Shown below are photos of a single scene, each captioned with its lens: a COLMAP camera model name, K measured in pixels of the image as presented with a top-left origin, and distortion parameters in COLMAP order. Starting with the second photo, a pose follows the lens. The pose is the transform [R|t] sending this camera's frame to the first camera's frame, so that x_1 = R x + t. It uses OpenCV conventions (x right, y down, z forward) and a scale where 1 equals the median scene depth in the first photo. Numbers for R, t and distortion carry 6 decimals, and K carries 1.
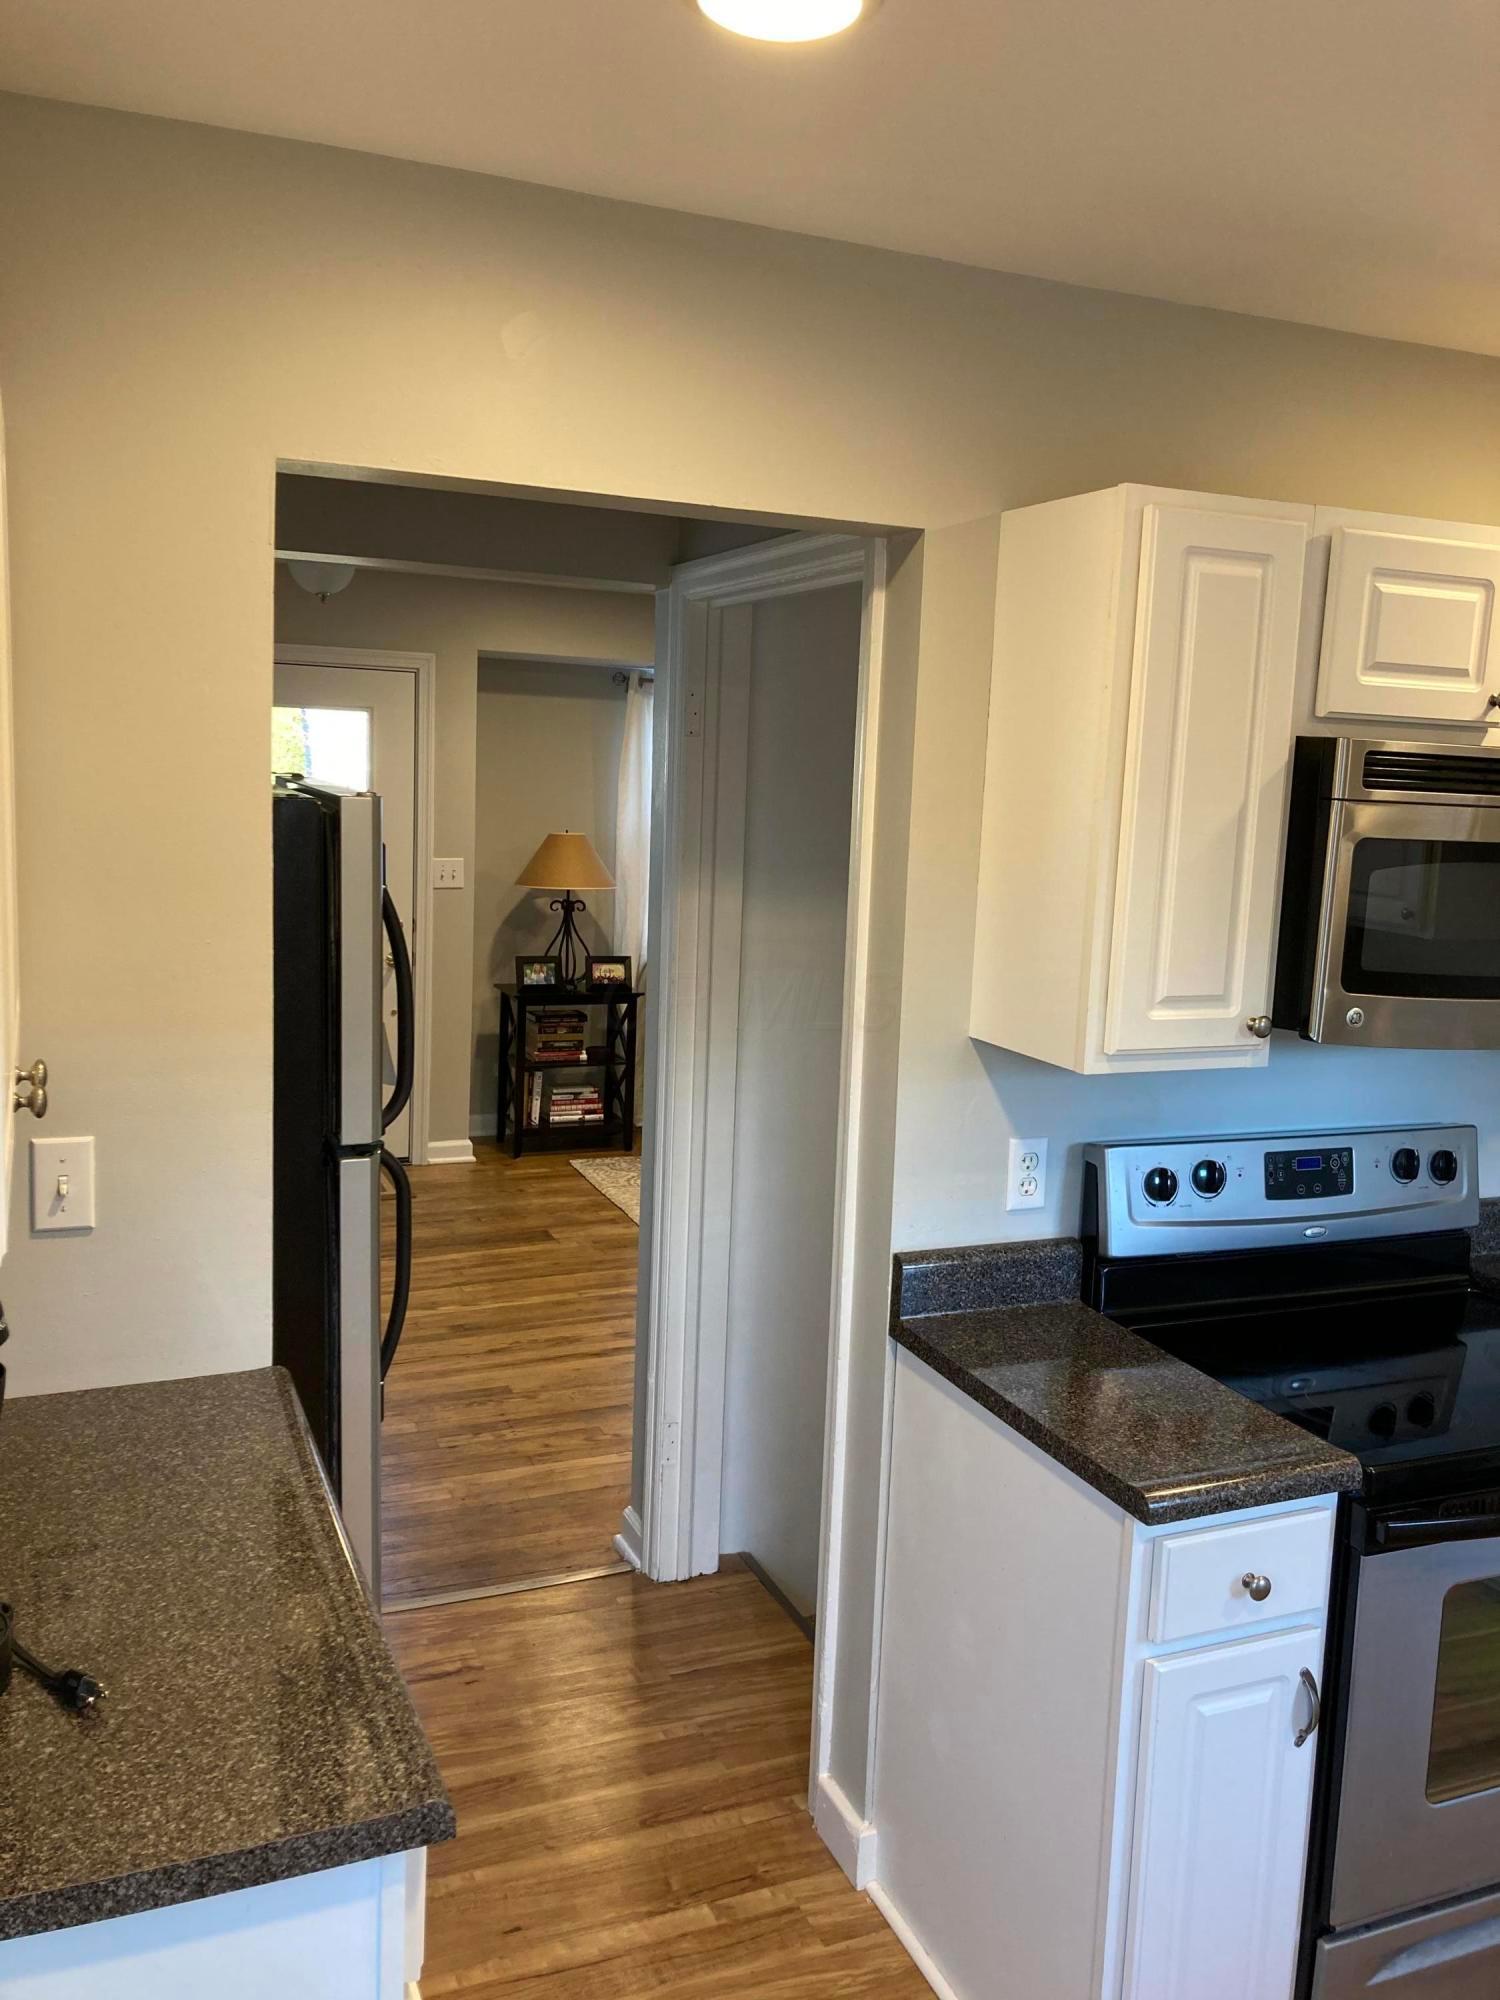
lens RADIAL K [[1647.5, 0, 758.7], [0, 1647.5, 999.8], [0, 0, 1]] dist [0.017758, -0.007380]
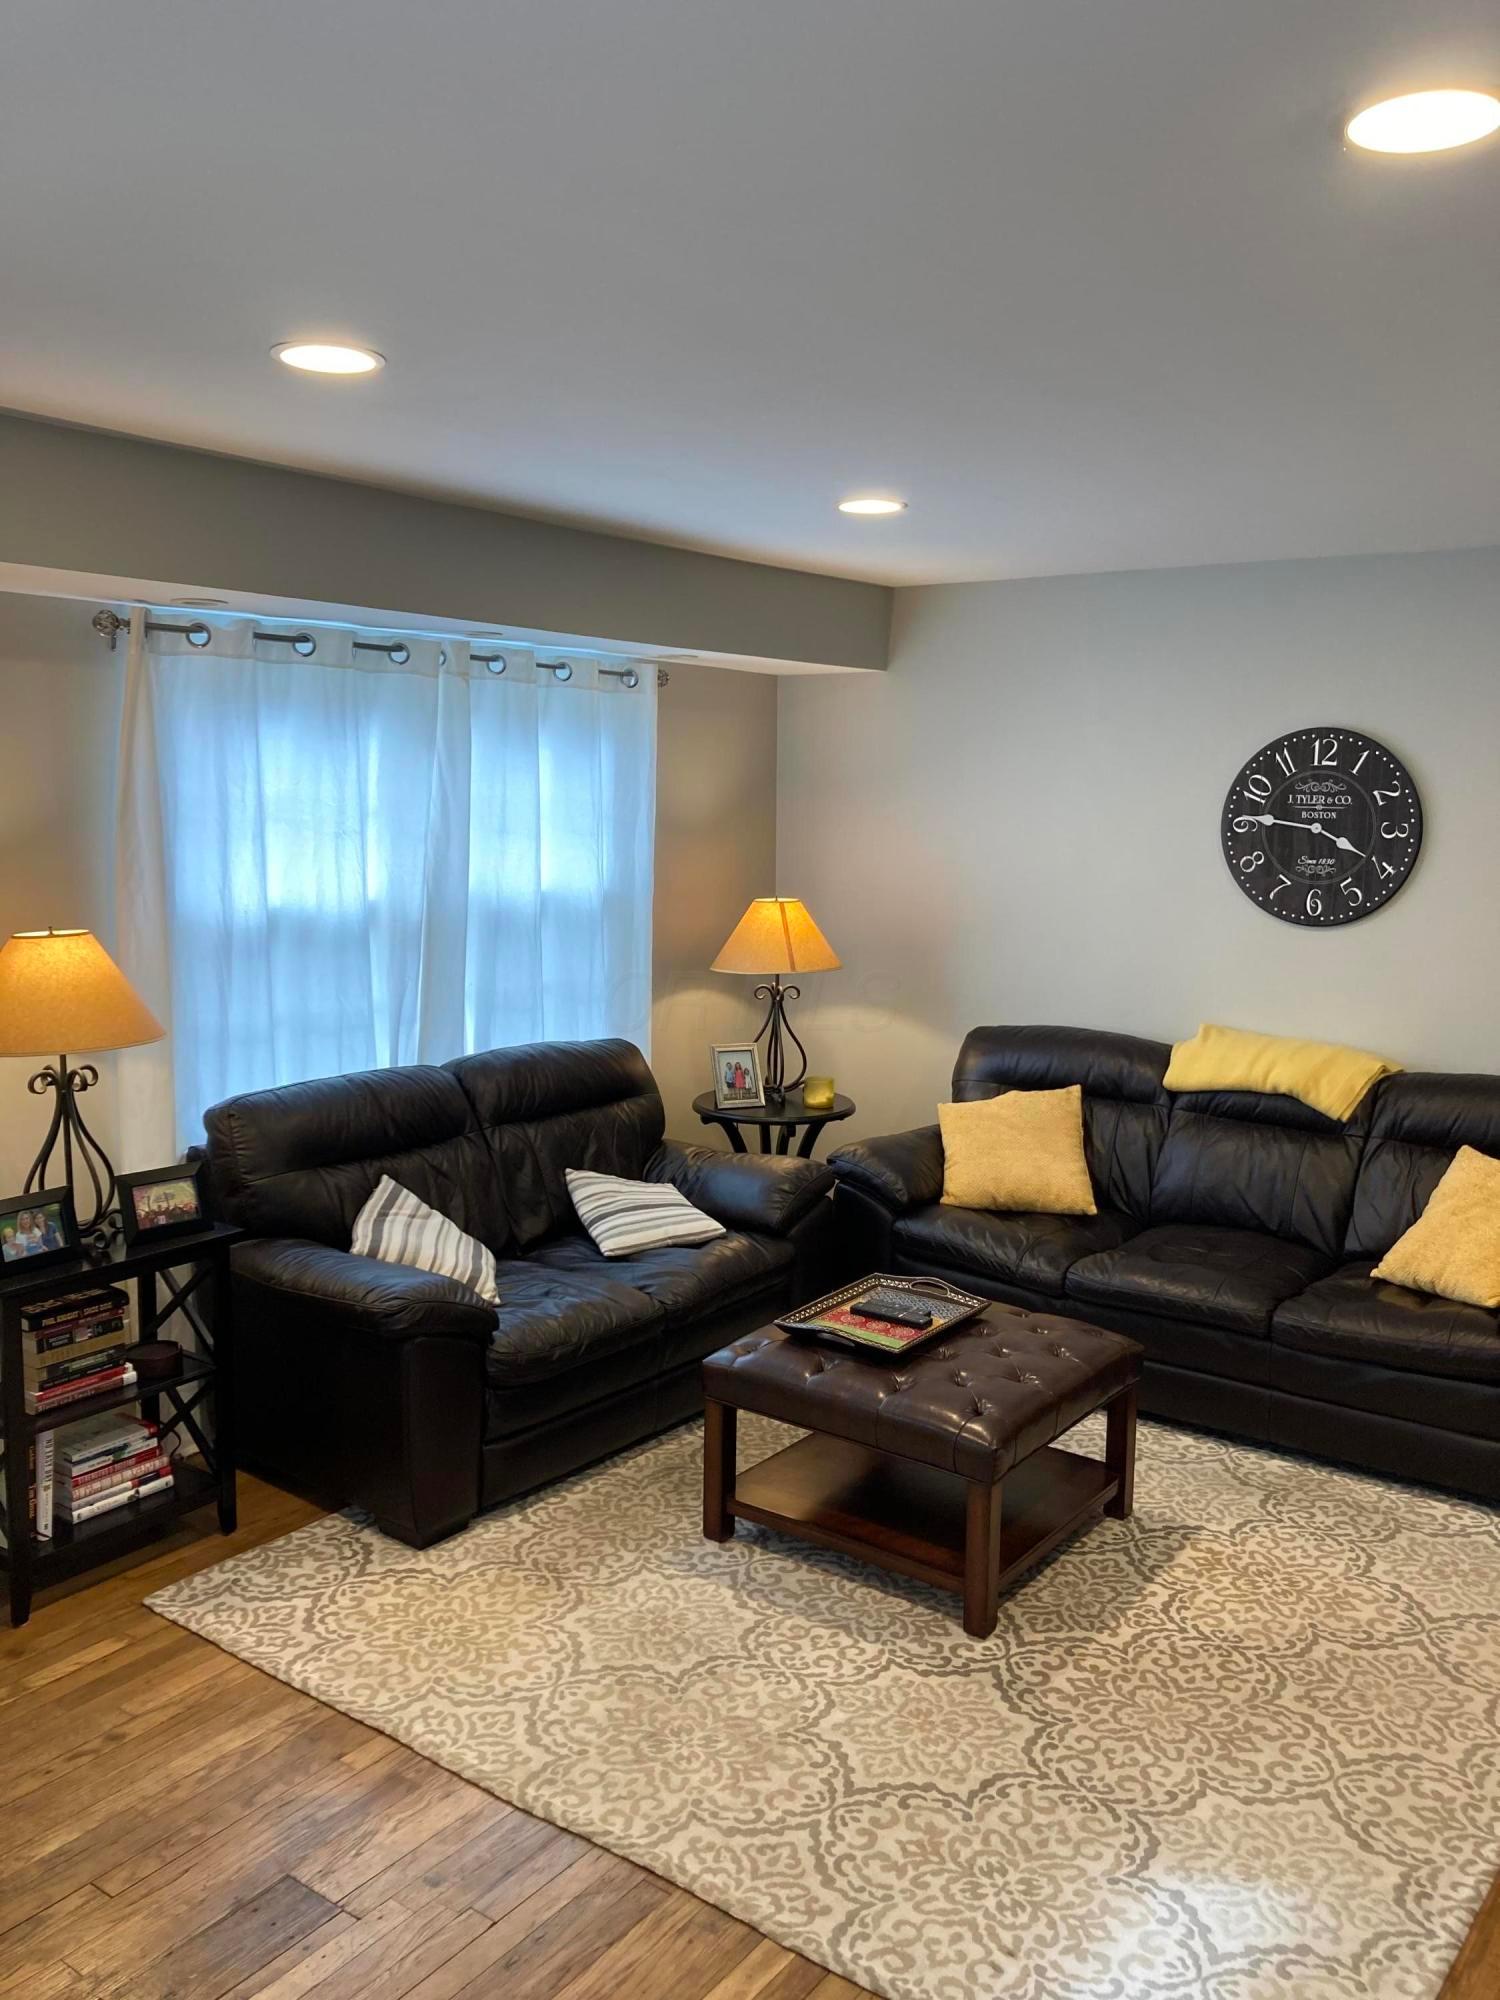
lens RADIAL K [[1647.5, 0, 751.0], [0, 1647.5, 1004.1], [0, 0, 1]] dist [0.017758, -0.007380]
pose [[0.857871, -0.101334, 0.503775, -0.087295], [0.097494, 0.994653, 0.034054, -0.035856], [-0.504532, 0.019901, 0.863164, 0.221089]]
